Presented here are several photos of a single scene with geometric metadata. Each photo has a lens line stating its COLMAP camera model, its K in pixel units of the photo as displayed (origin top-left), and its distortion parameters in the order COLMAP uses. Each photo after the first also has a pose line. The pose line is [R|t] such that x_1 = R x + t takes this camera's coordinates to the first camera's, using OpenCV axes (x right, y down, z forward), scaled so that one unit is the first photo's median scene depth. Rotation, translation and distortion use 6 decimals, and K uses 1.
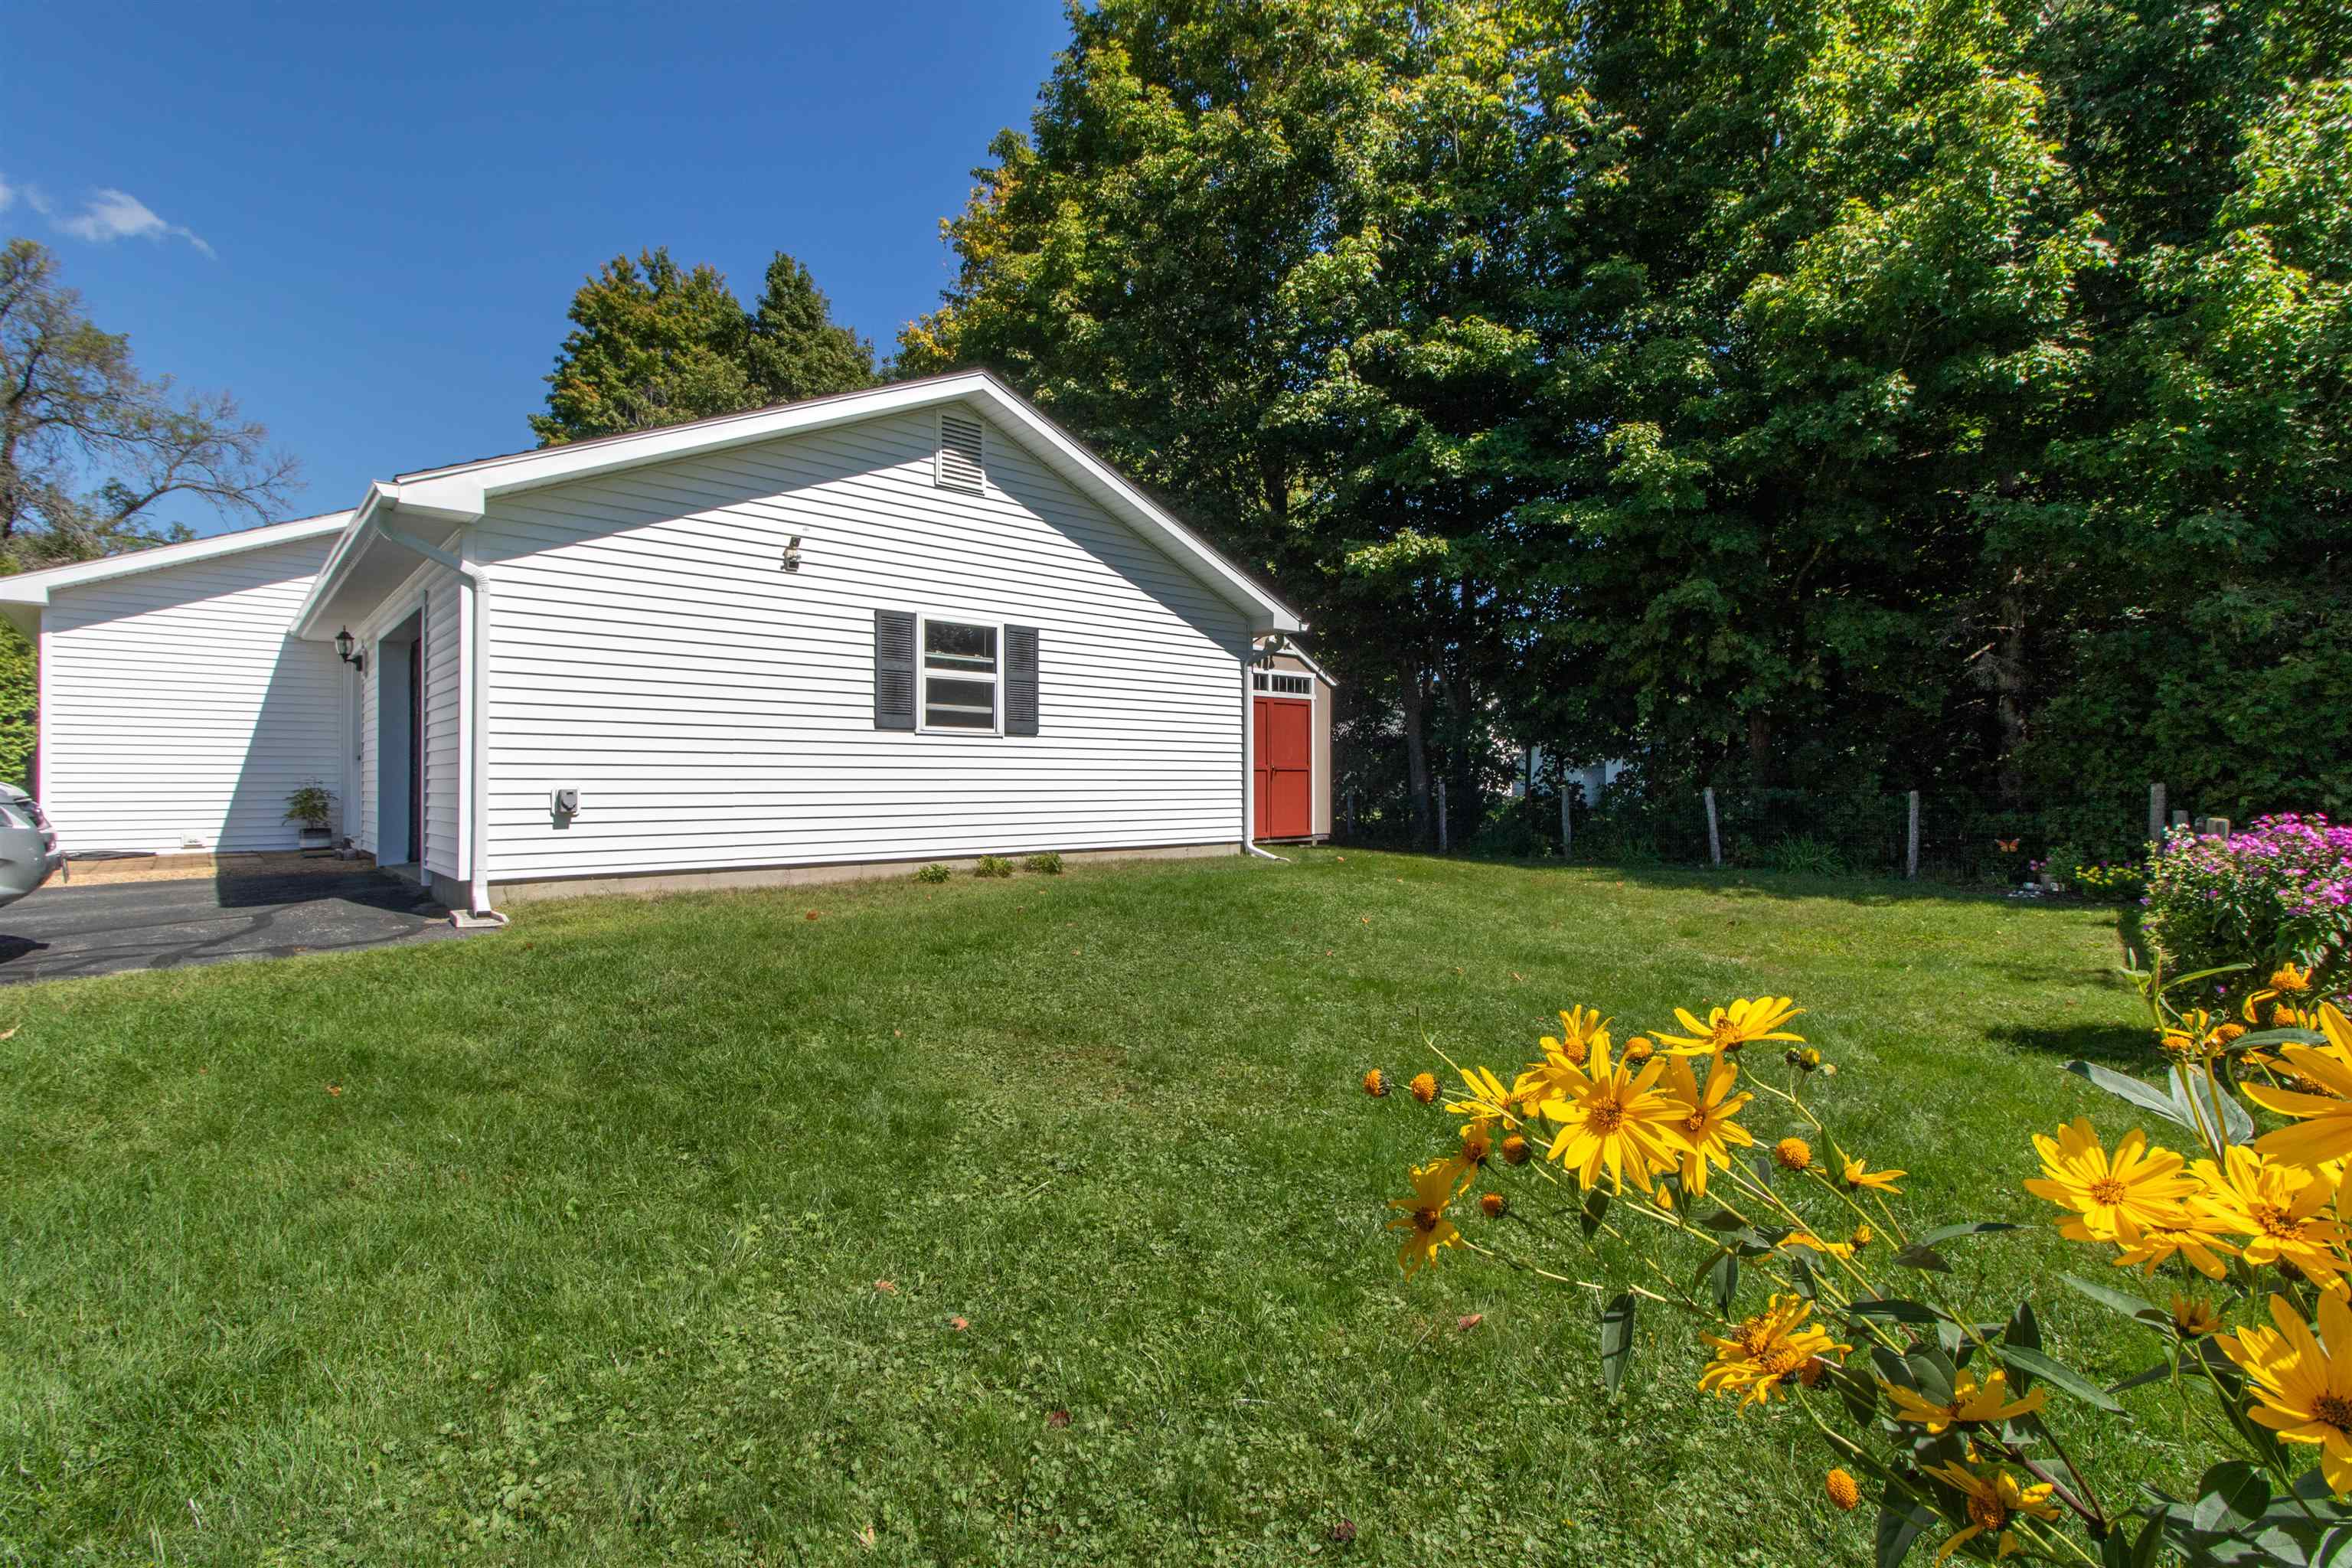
lens RADIAL K [[1142.2, 0, 1172.1], [0, 1142.2, 783.2], [0, 0, 1]] dist [-0.002130, -0.000111]
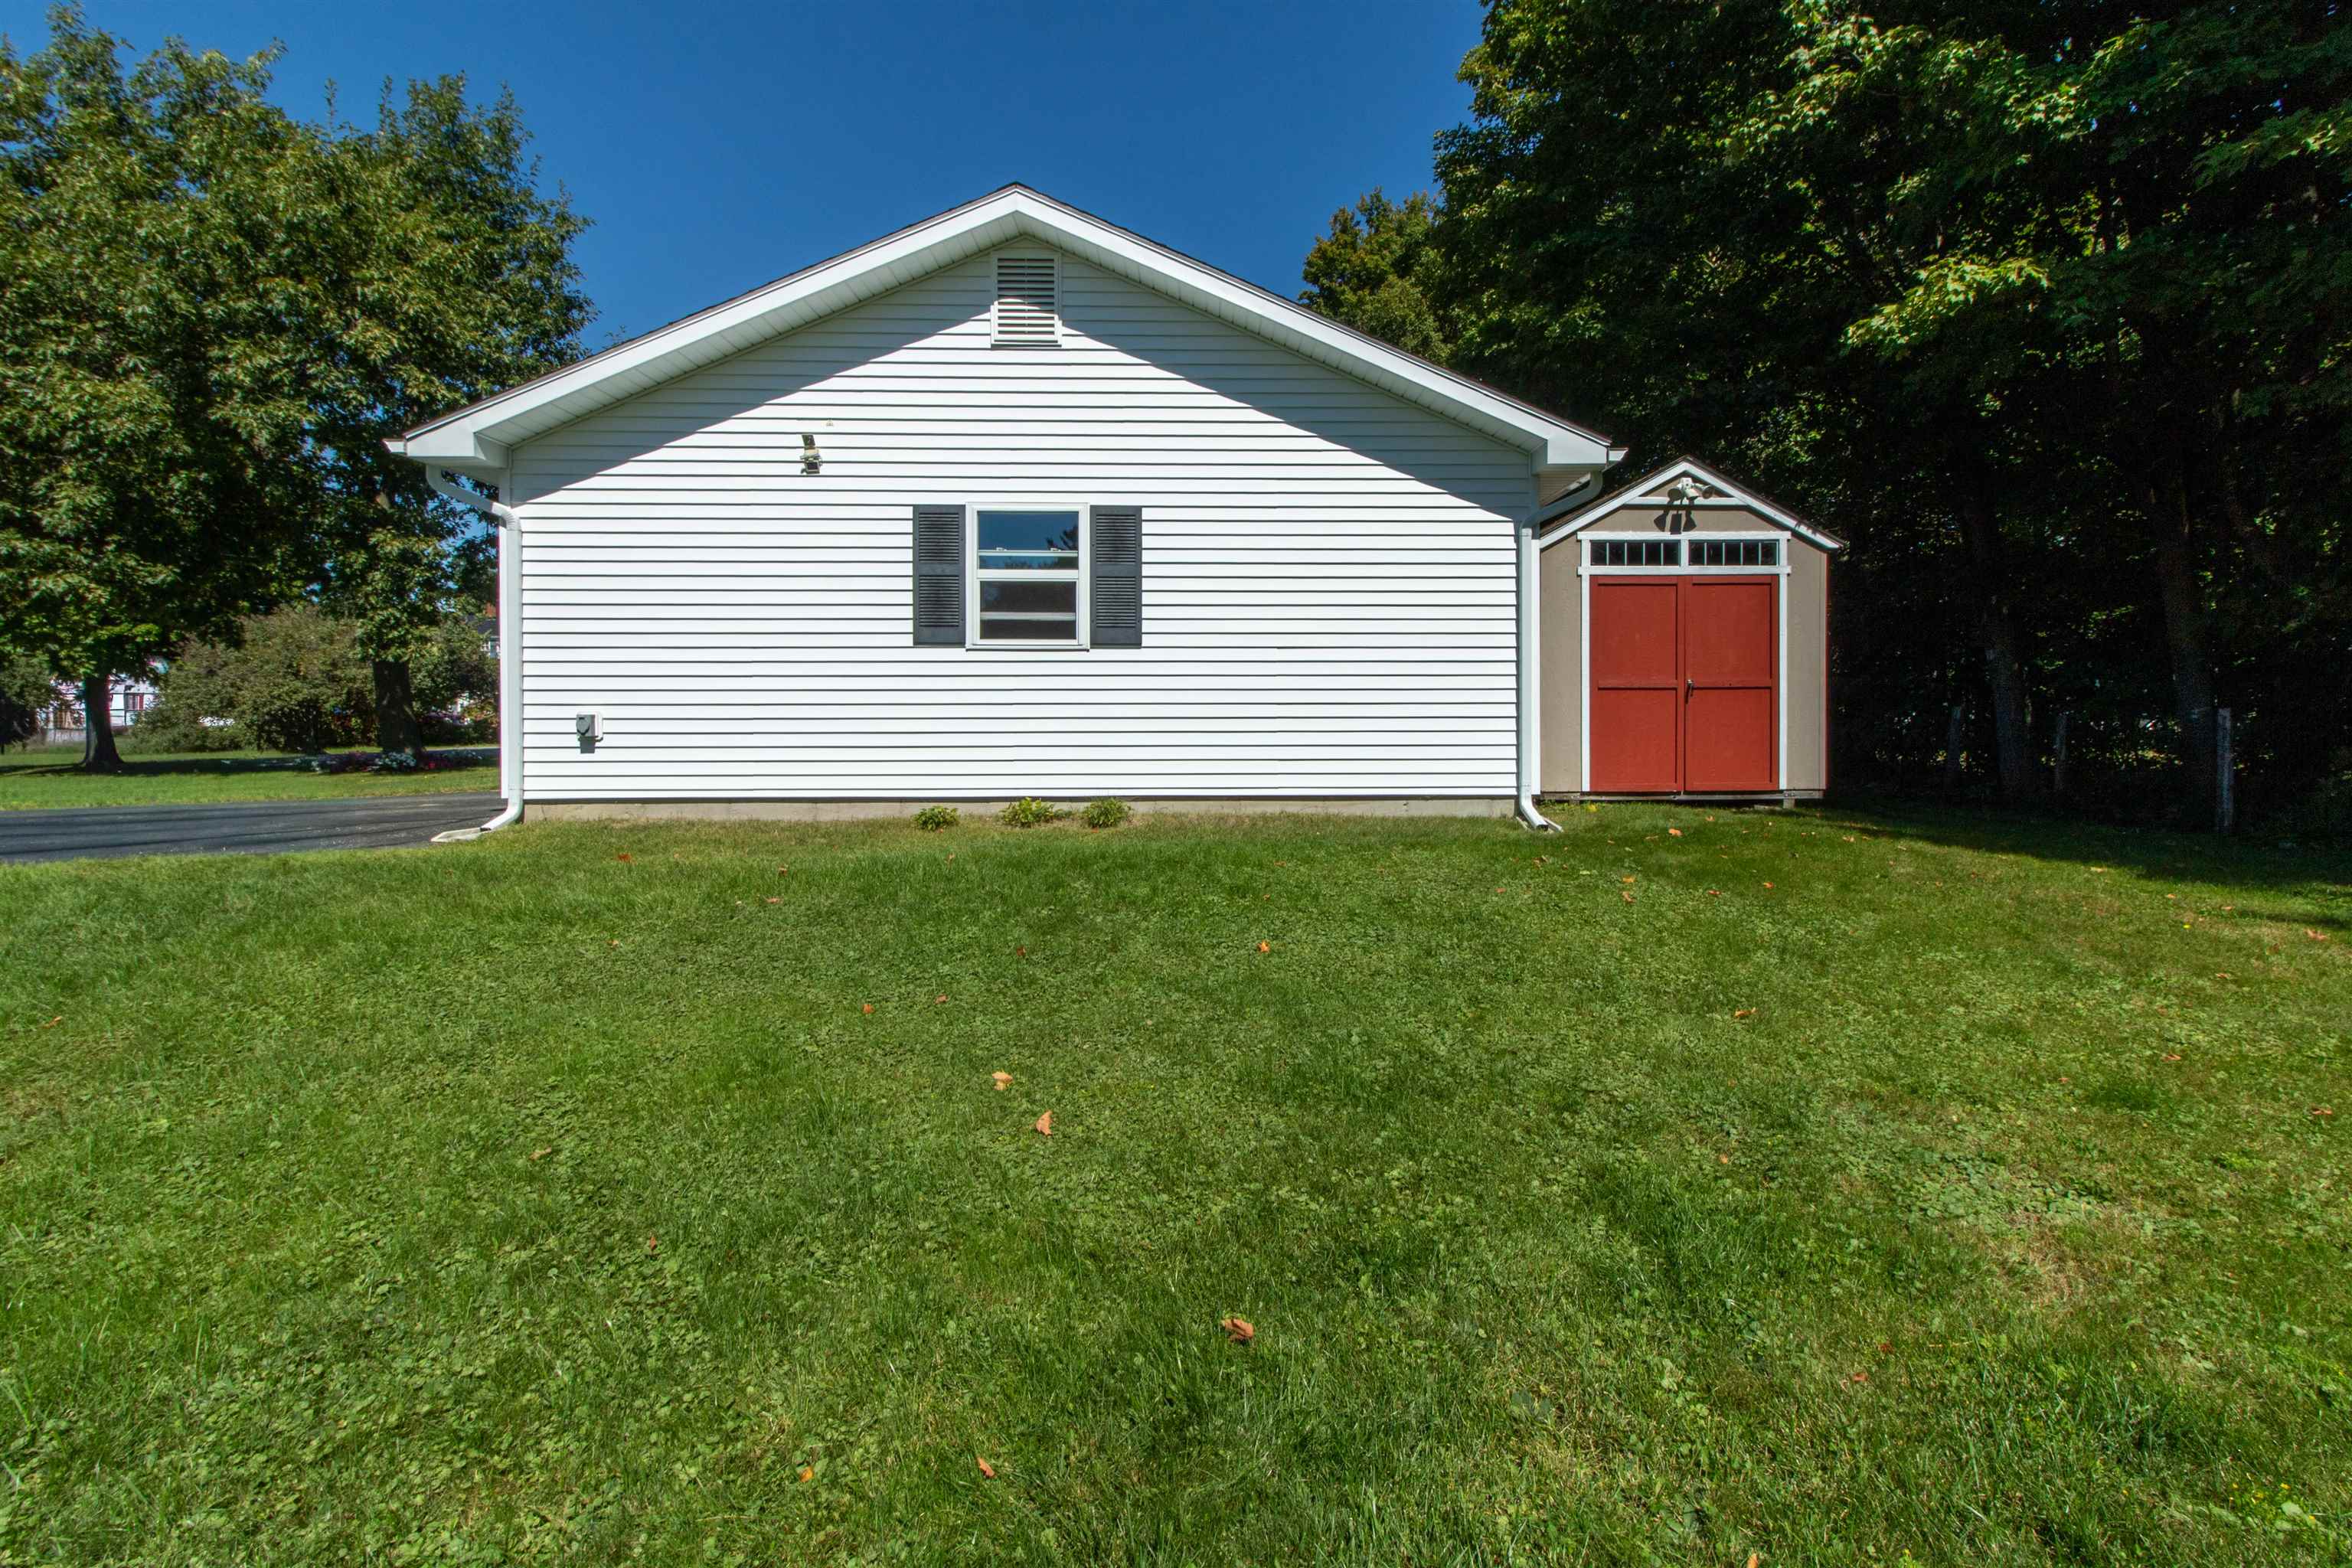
lens RADIAL K [[1142.2, 0, 1200.1], [0, 1142.2, 727.5], [0, 0, 1]] dist [-0.002130, -0.000111]
pose [[0.742361, 0.007017, -0.669963, 0.441981], [0.000805, 0.999935, 0.011365, 0.004416], [0.670000, -0.008976, 0.742307, 0.471760]]
